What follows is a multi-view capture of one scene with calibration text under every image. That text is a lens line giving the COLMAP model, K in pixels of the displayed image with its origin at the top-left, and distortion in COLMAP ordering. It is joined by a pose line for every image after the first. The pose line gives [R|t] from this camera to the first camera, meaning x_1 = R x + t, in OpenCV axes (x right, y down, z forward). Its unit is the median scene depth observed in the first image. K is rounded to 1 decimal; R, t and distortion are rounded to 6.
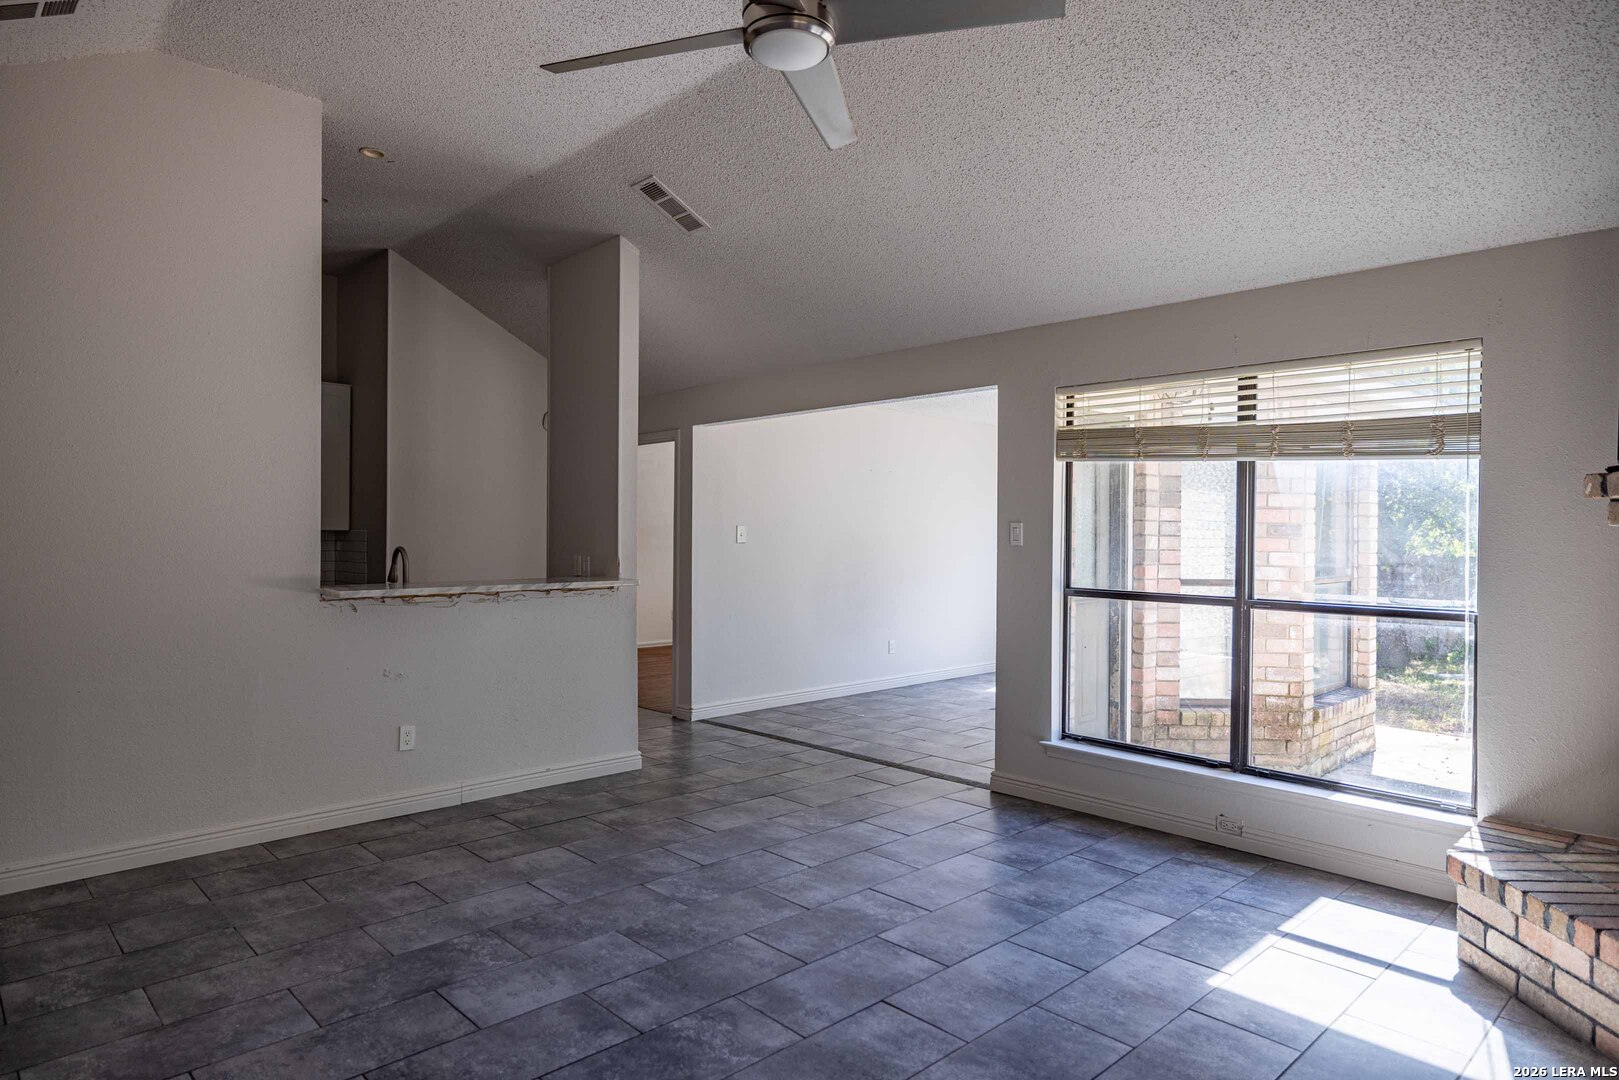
lens RADIAL K [[968.6, 0, 798.8], [0, 968.6, 544.1], [0, 0, 1]] dist [0.007752, 0.003718]
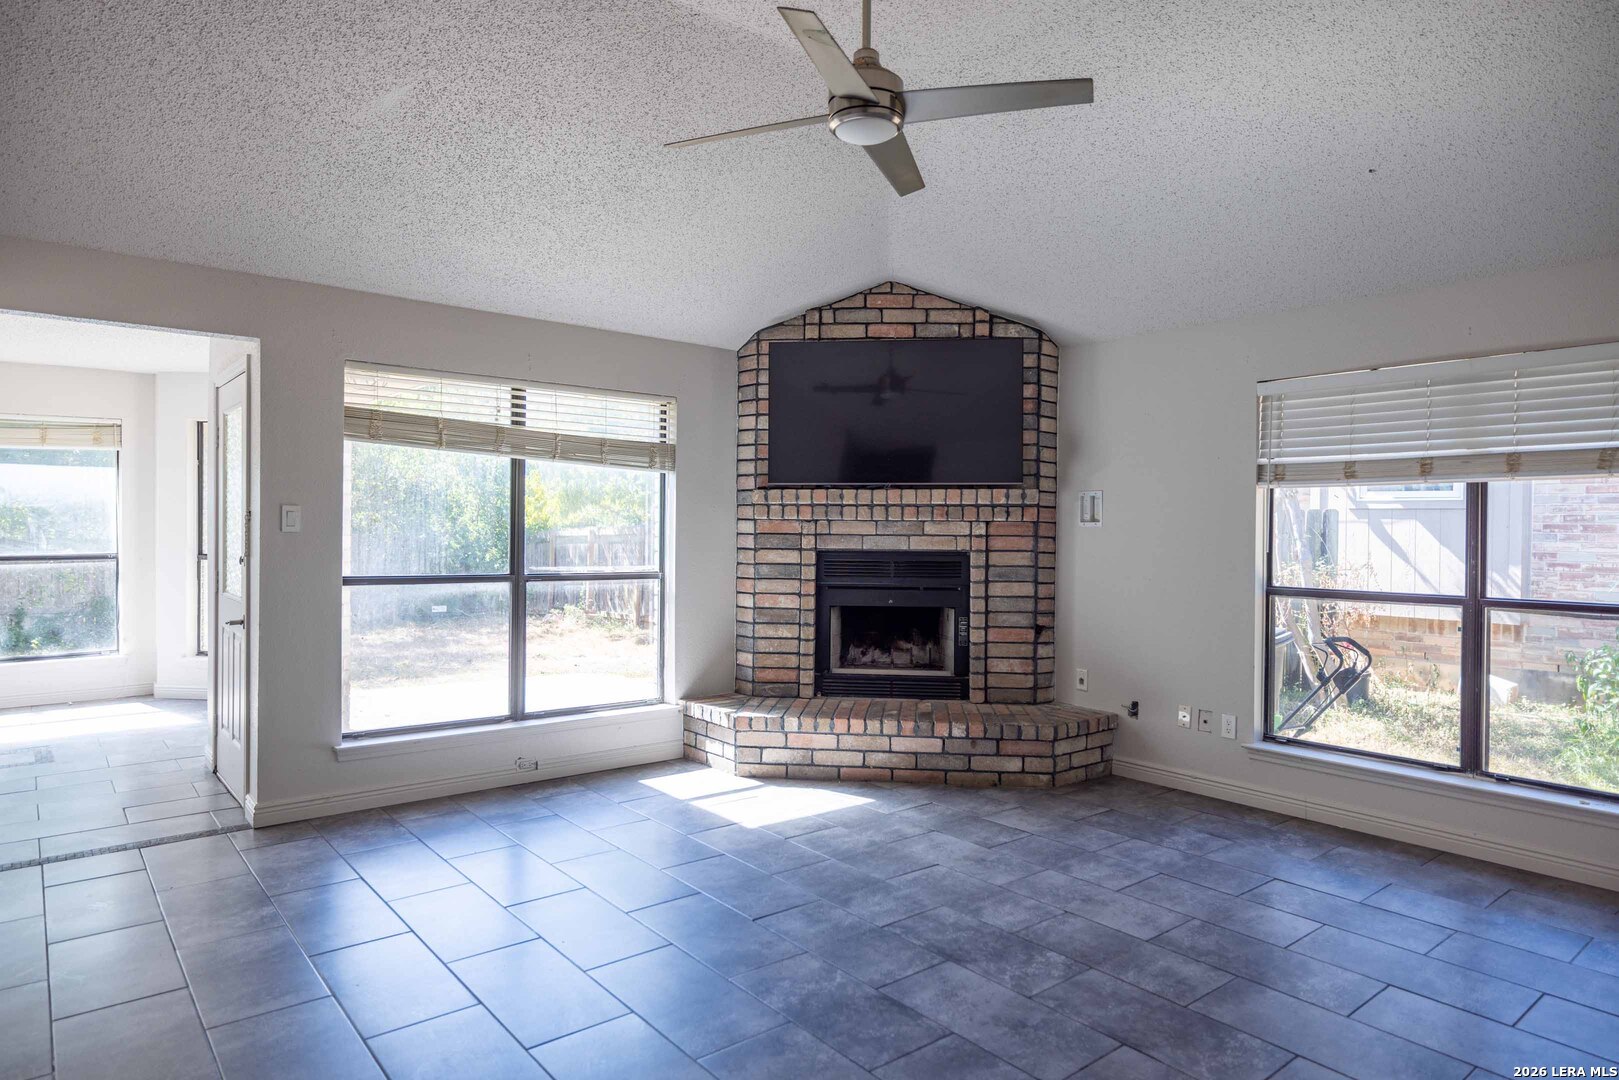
lens RADIAL K [[968.6, 0, 800.9], [0, 968.6, 535.7], [0, 0, 1]] dist [0.007752, 0.003718]
pose [[0.076642, -0.007103, 0.997033, -0.746376], [0.006633, 0.999956, 0.006614, 0.003487], [-0.997037, 0.006107, 0.076686, 0.598541]]
